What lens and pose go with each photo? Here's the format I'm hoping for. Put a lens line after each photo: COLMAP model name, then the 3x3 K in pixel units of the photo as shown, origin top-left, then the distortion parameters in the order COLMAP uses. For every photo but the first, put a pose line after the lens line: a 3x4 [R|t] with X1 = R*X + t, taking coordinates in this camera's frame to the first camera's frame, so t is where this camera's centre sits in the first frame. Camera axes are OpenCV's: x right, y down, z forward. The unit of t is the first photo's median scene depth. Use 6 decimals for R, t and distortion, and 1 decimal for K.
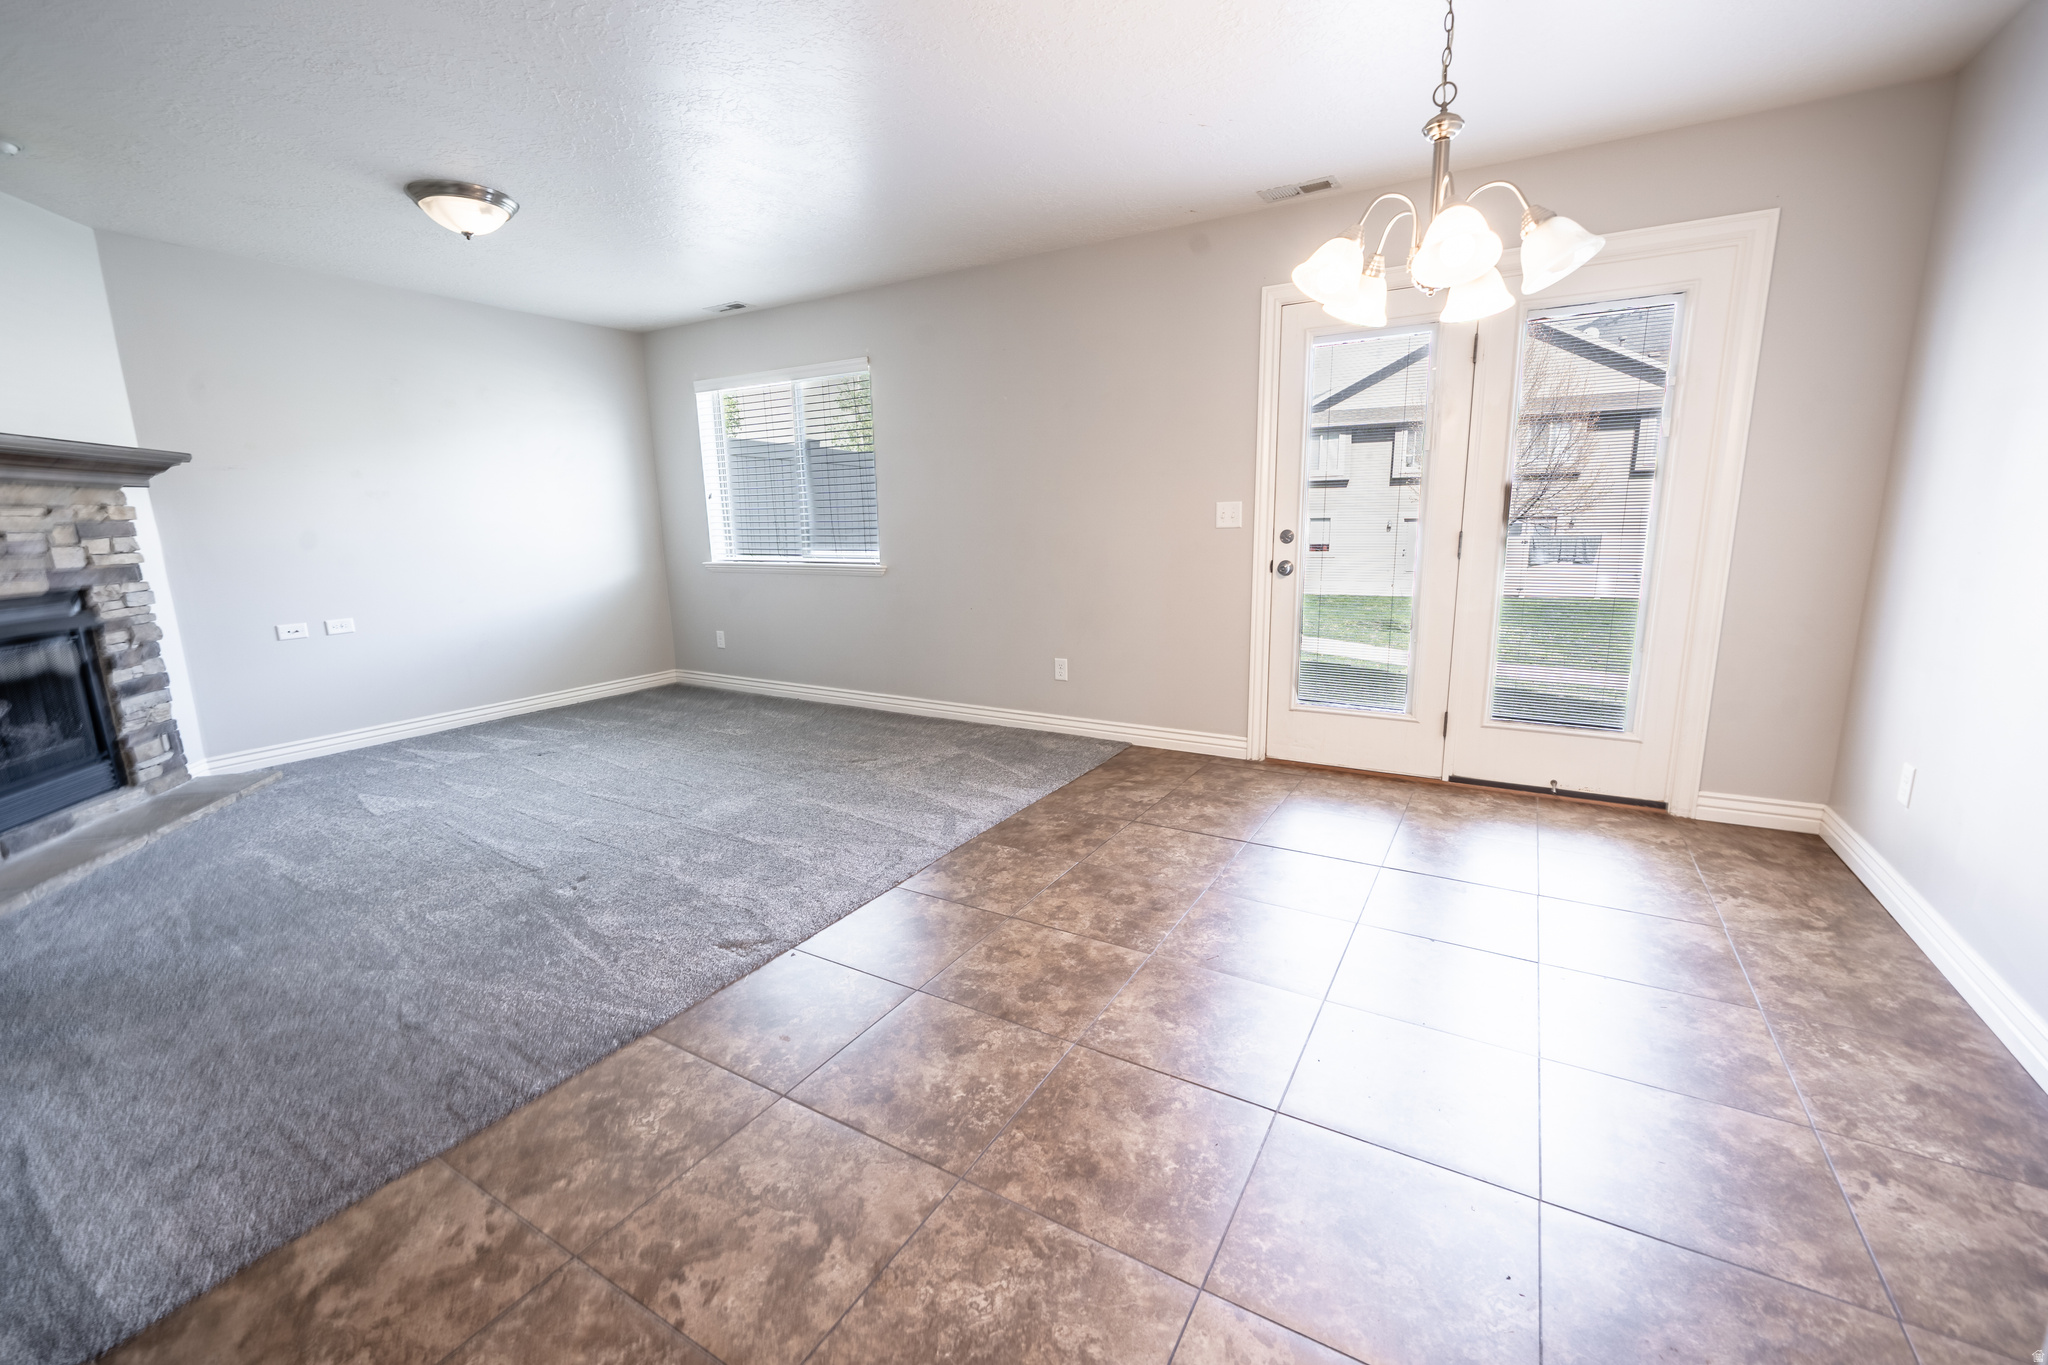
lens RADIAL K [[841.4, 0, 1026.8], [0, 841.4, 680.1], [0, 0, 1]] dist [-0.002251, -0.000398]
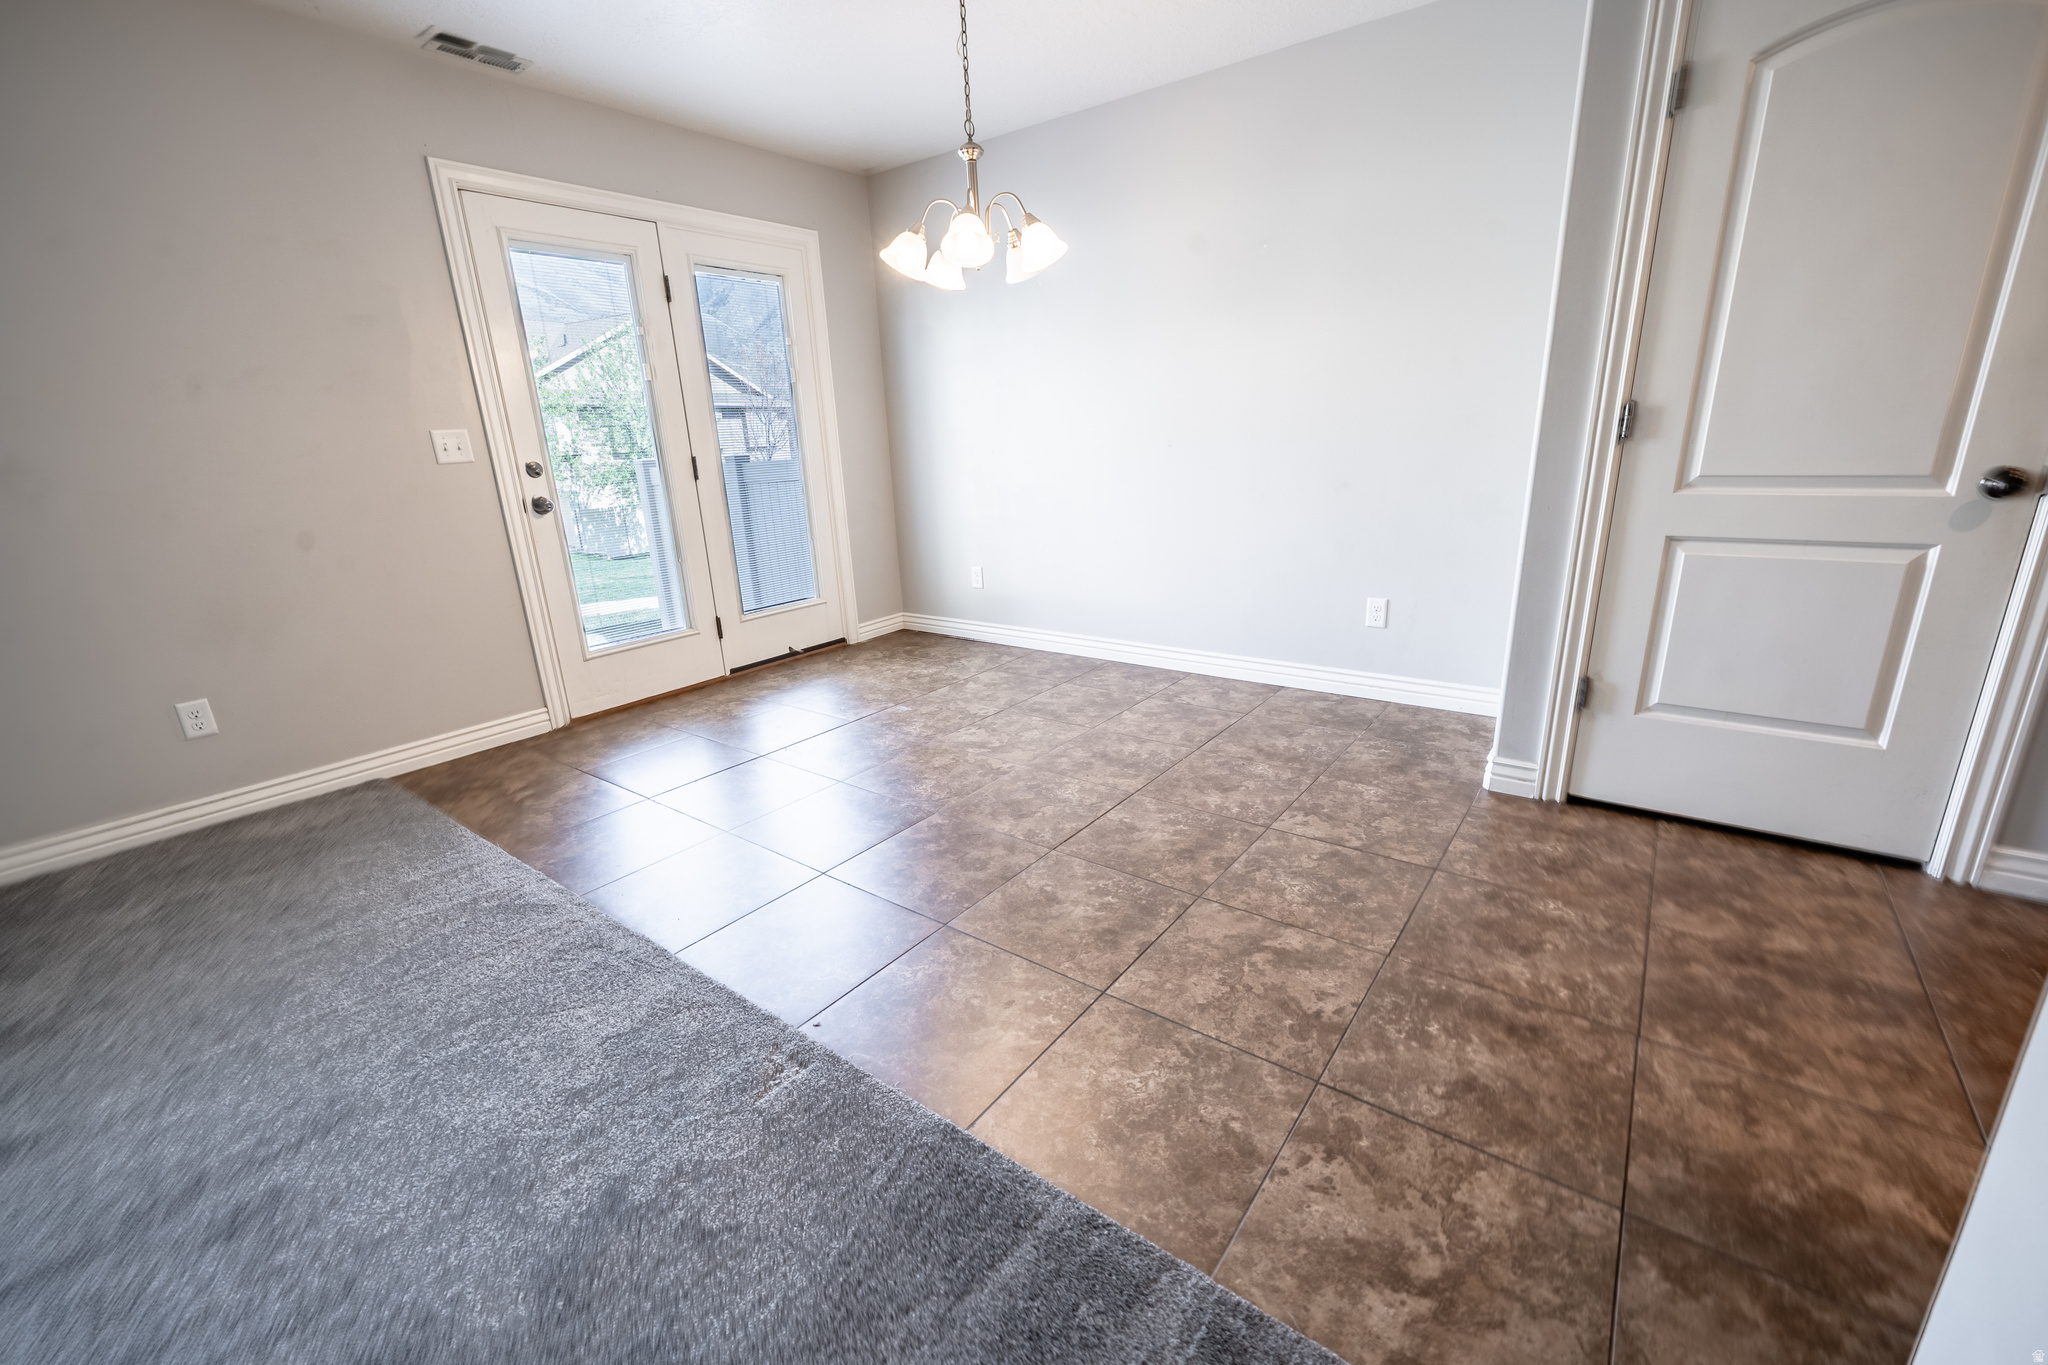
lens RADIAL K [[823.2, 0, 1024.0], [0, 823.2, 682.5], [0, 0, 1]] dist [0.001789, -0.000045]
pose [[0.123009, -0.279898, 0.952117, -0.581823], [0.224730, 0.942337, 0.247988, -0.066847], [-0.966626, 0.183464, 0.178817, 0.427101]]
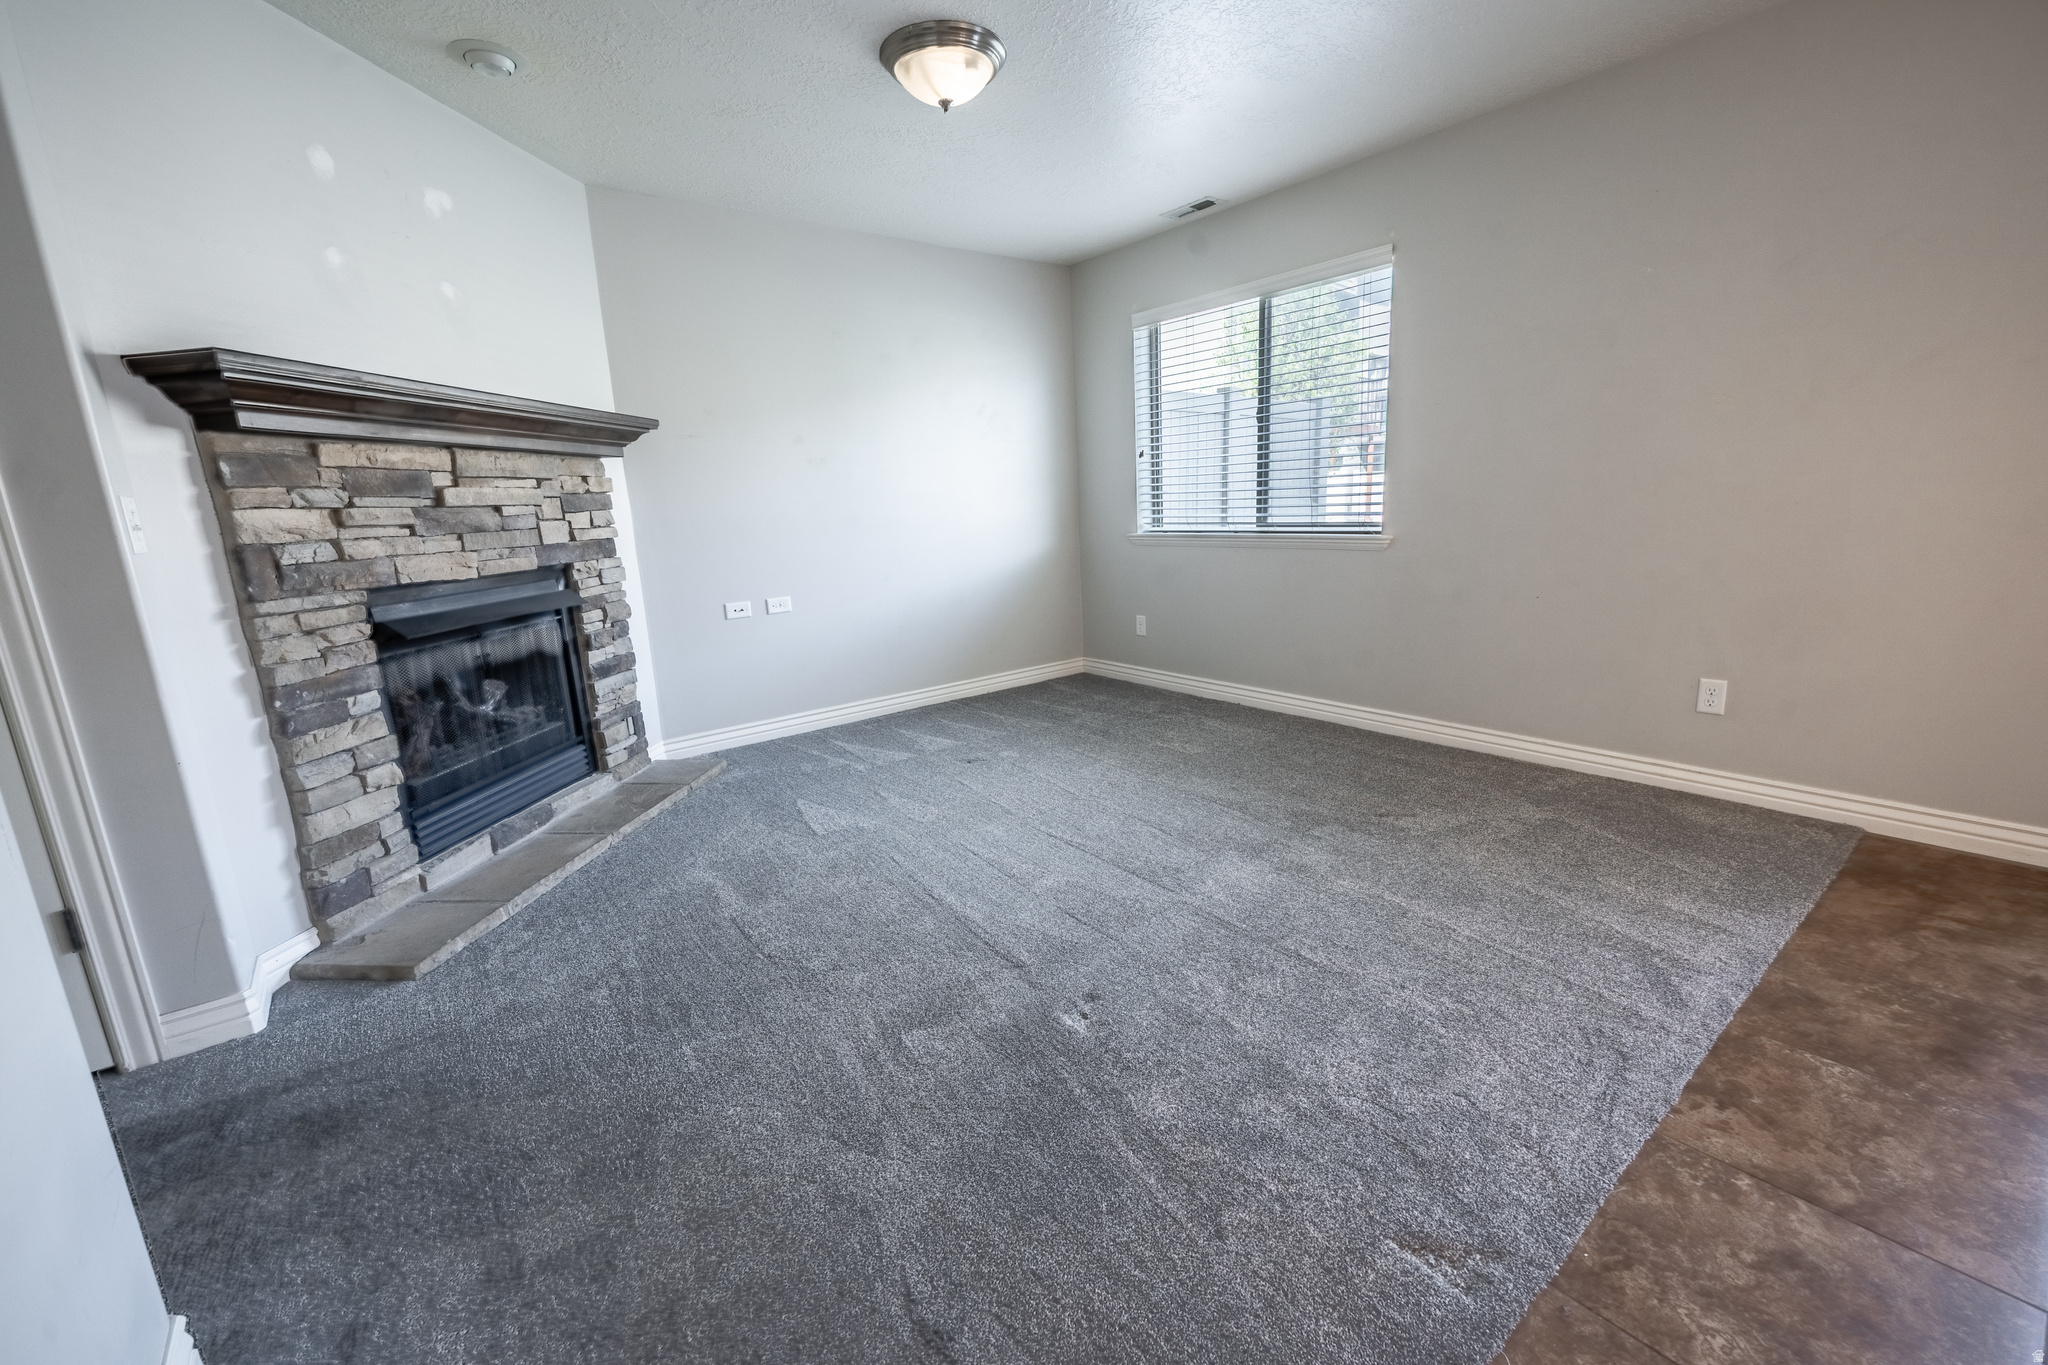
lens RADIAL K [[848.4, 0, 1024.0], [0, 848.4, 682.5], [0, 0, 1]] dist [0.000418, -0.000517]
pose [[0.930285, 0.054440, -0.362776, -0.280375], [-0.042581, 0.998267, 0.040612, -0.036037], [0.364358, -0.022334, 0.930991, 0.283252]]
